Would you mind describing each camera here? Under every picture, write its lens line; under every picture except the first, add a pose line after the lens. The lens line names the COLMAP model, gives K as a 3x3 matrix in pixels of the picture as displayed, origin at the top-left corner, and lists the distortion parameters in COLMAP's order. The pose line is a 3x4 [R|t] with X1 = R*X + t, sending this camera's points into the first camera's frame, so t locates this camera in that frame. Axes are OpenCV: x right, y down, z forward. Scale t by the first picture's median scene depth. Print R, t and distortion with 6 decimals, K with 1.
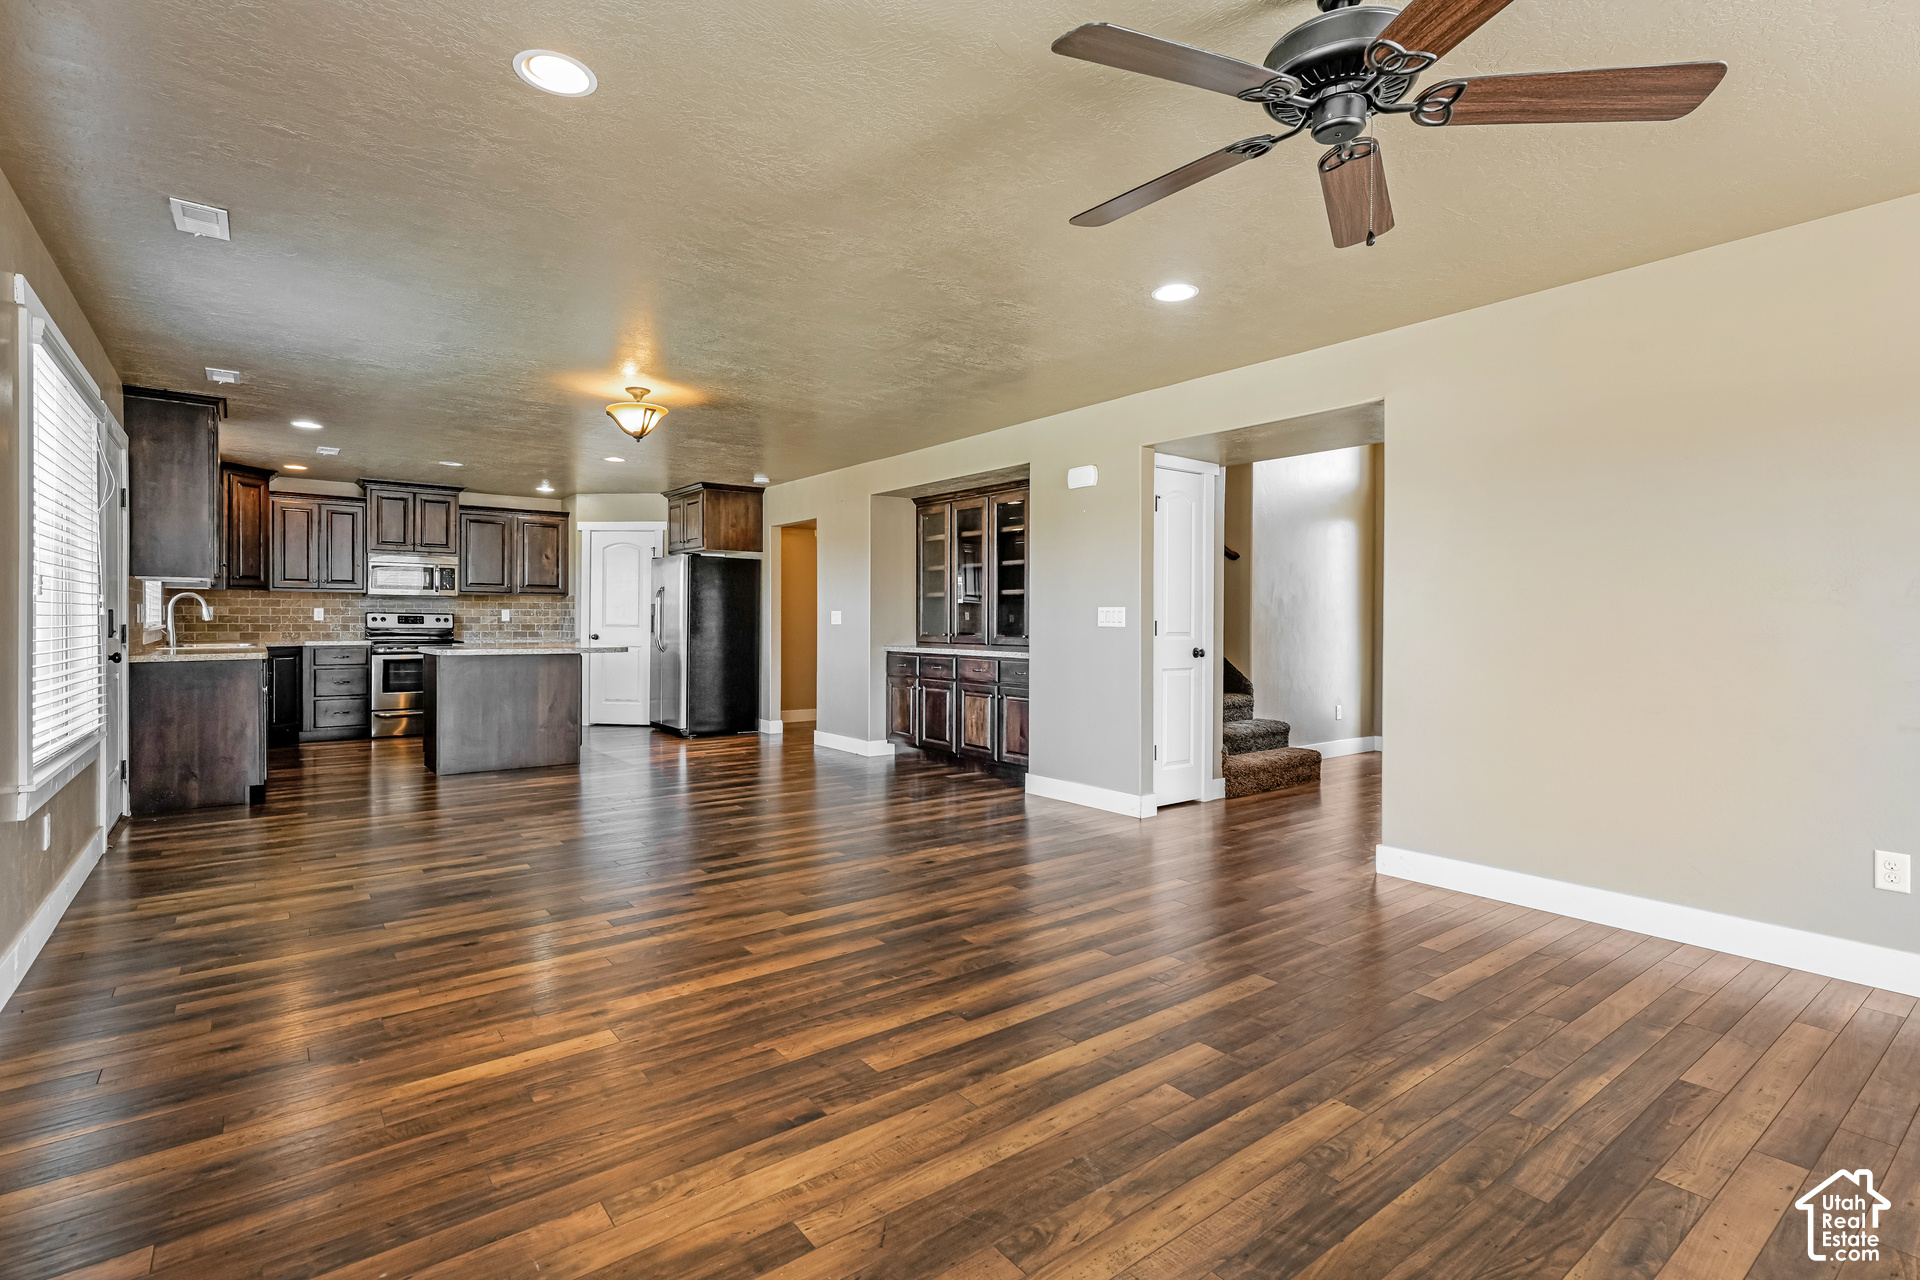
lens RADIAL K [[911.5, 0, 959.0], [0, 911.5, 627.6], [0, 0, 1]] dist [0.013295, 0.001507]
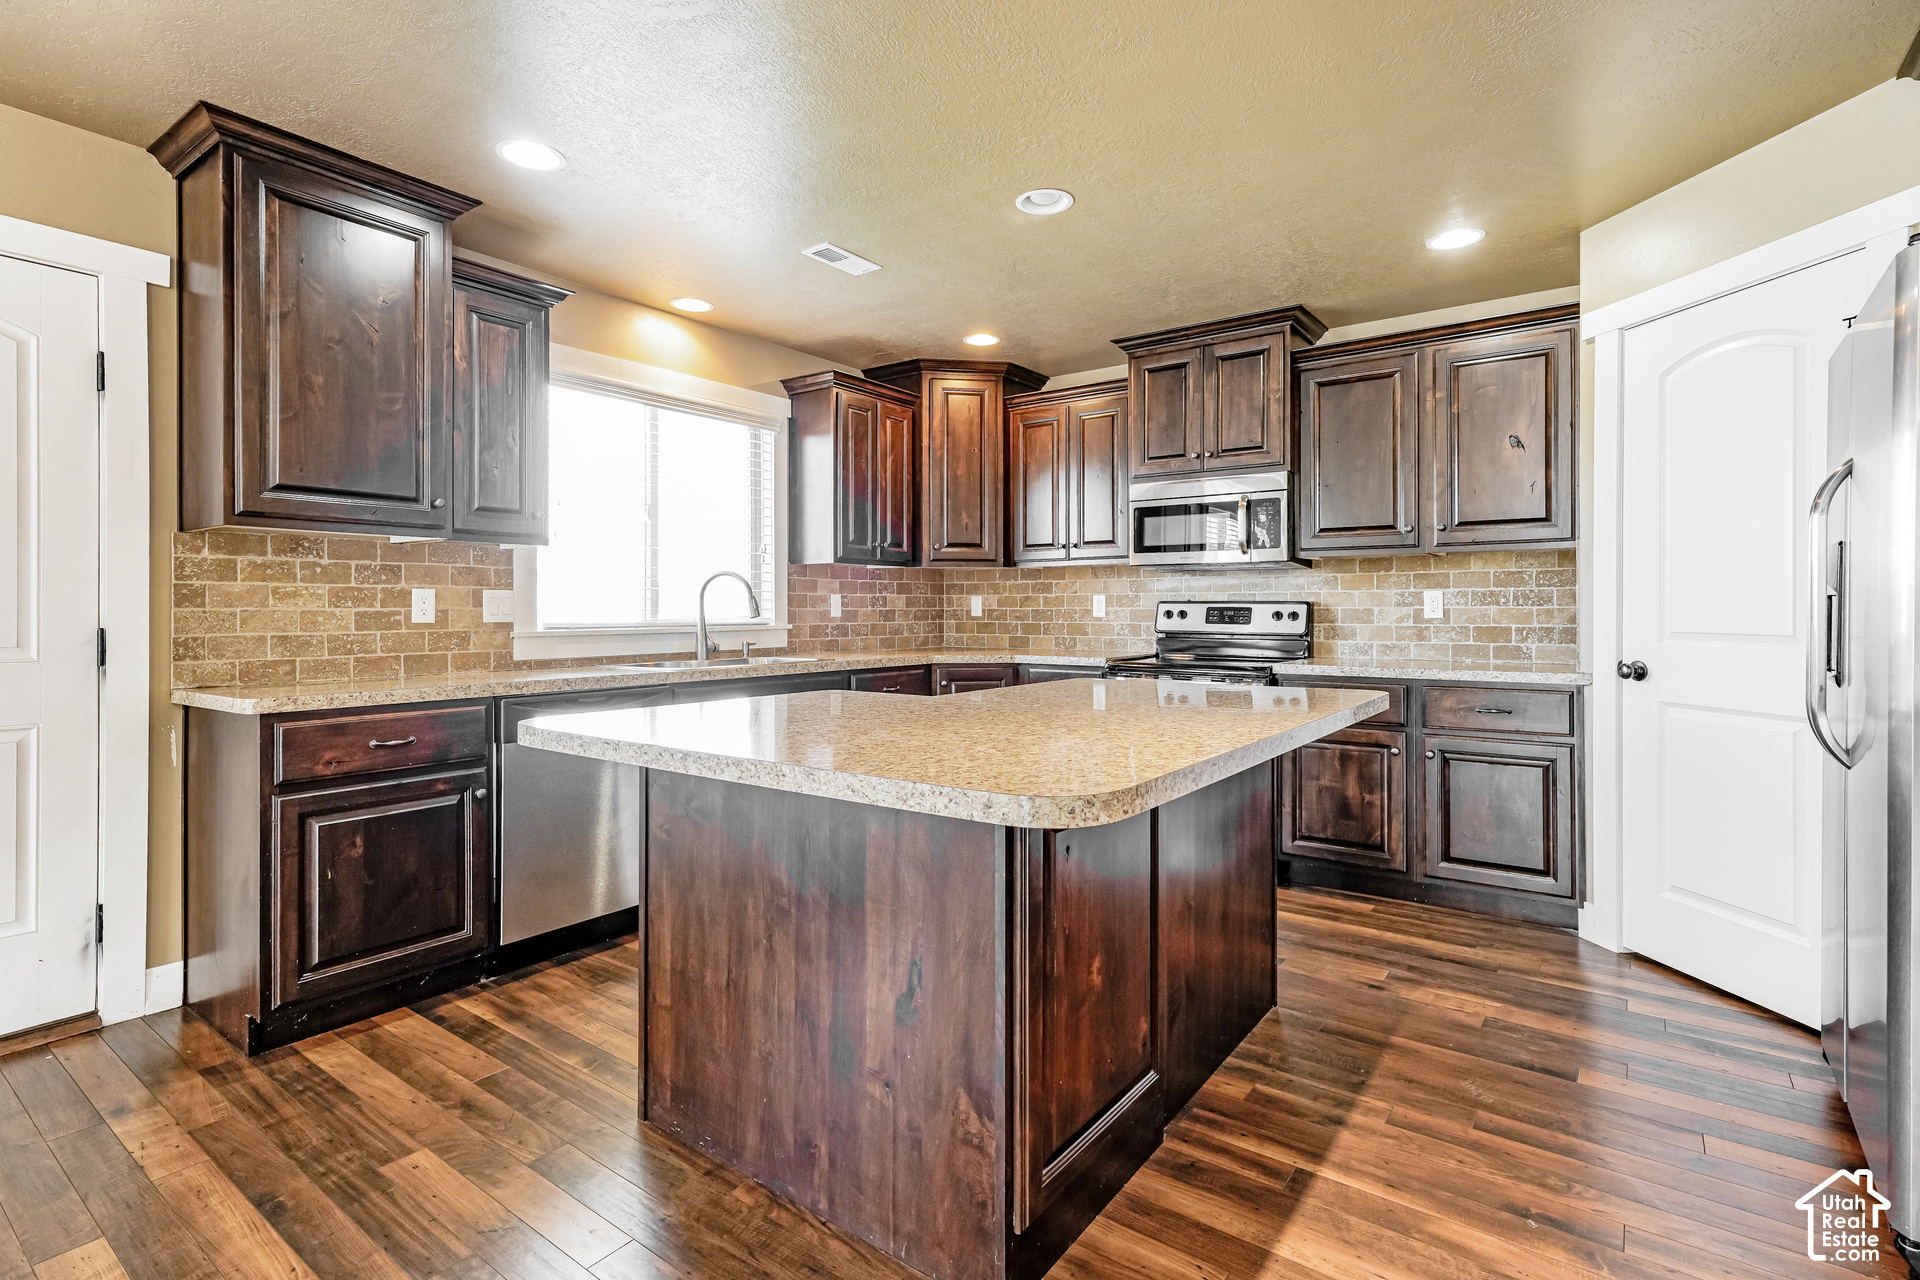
lens RADIAL K [[911.5, 0, 962.2], [0, 911.5, 614.1], [0, 0, 1]] dist [0.013295, 0.001507]
pose [[0.276326, -0.001129, -0.961063, -0.199829], [-0.006024, 0.999978, -0.002906, -0.008105], [0.961045, 0.006593, 0.276313, 0.846275]]
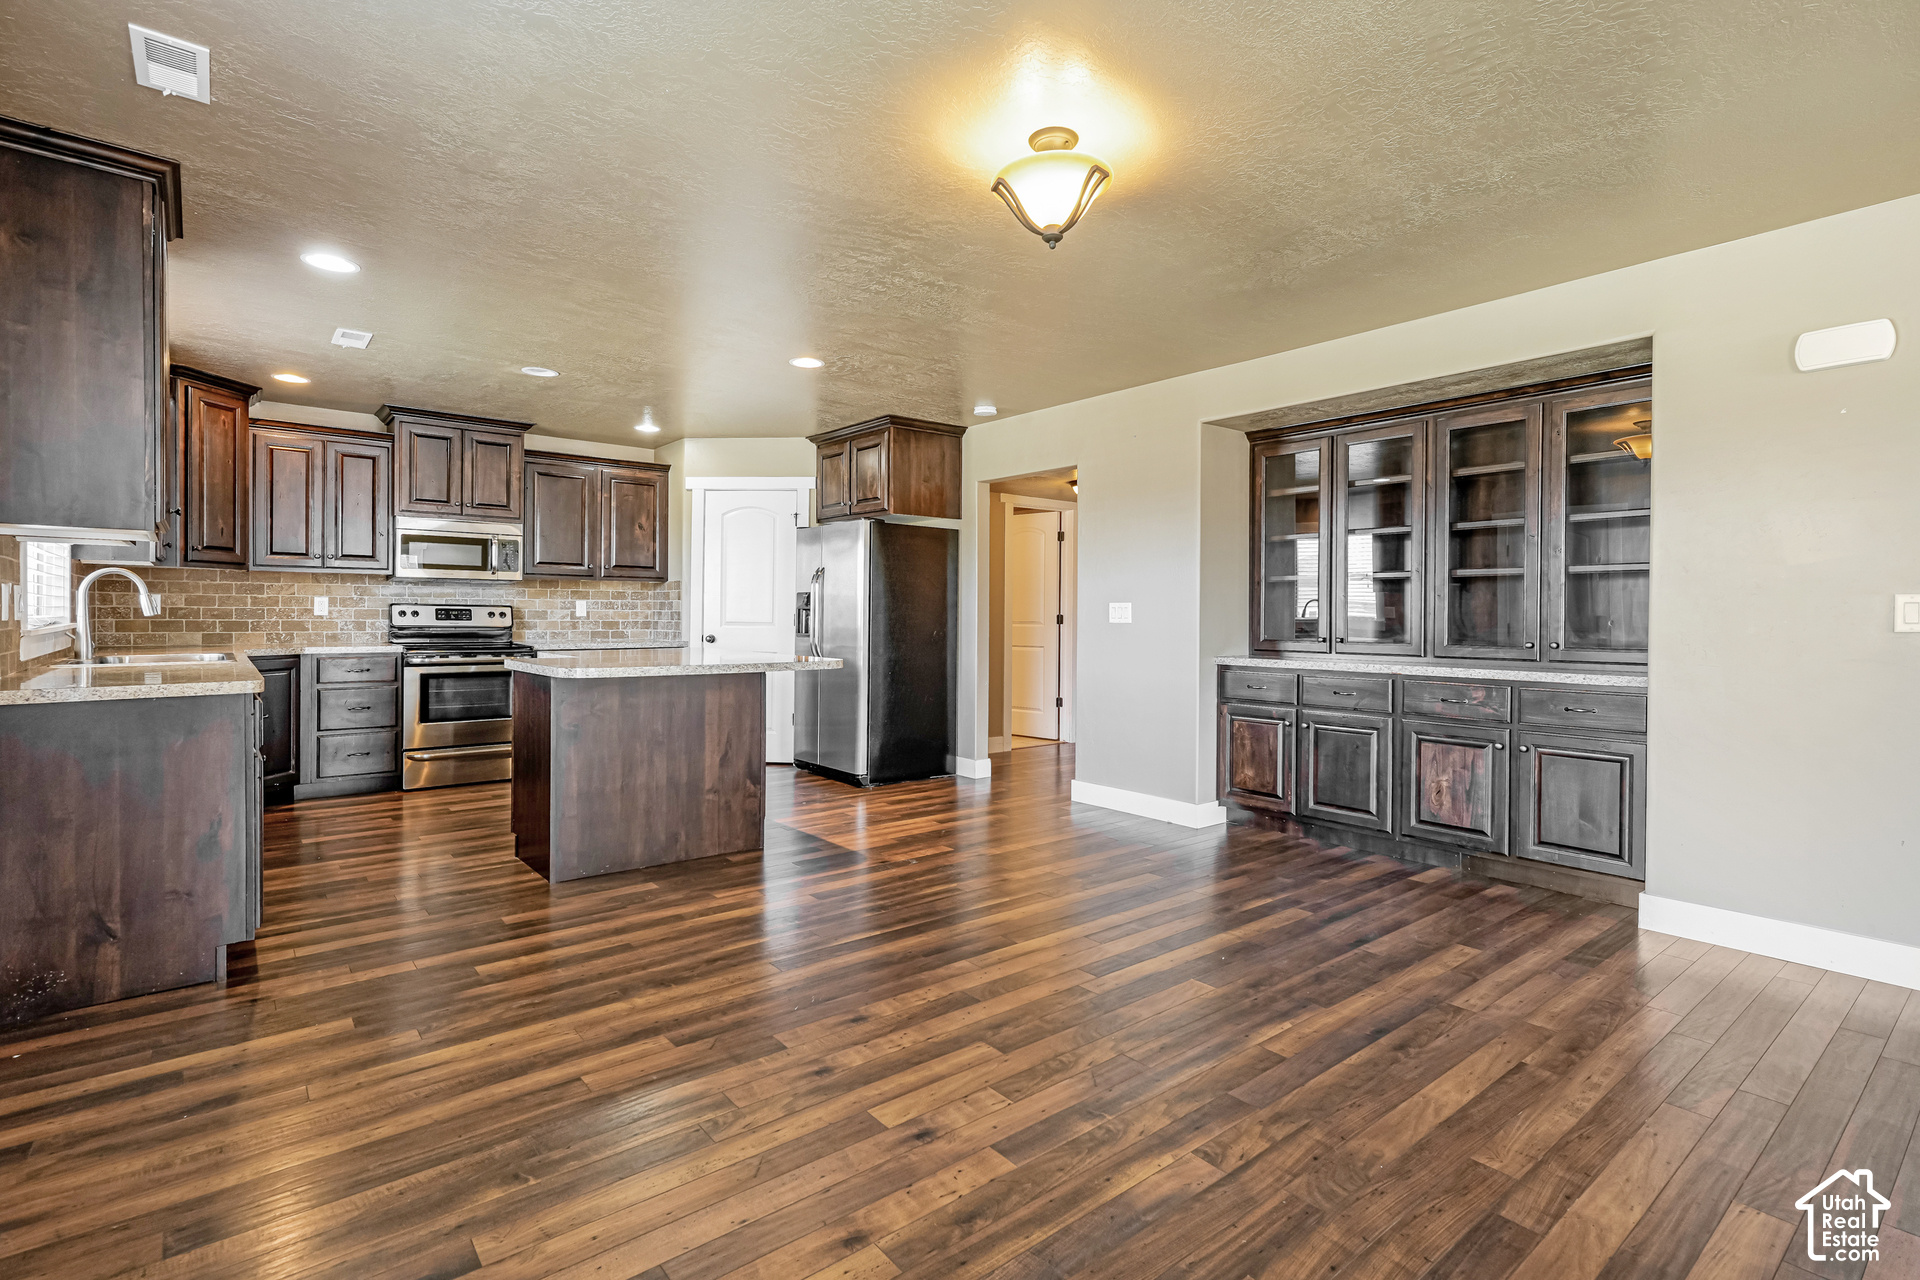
lens RADIAL K [[911.5, 0, 958.0], [0, 911.5, 621.0], [0, 0, 1]] dist [0.013295, 0.001507]
pose [[0.999617, 0.001867, 0.027610, -0.272974], [-0.001840, 0.999998, -0.001003, -0.004078], [-0.027612, 0.000952, 0.999618, 0.343266]]
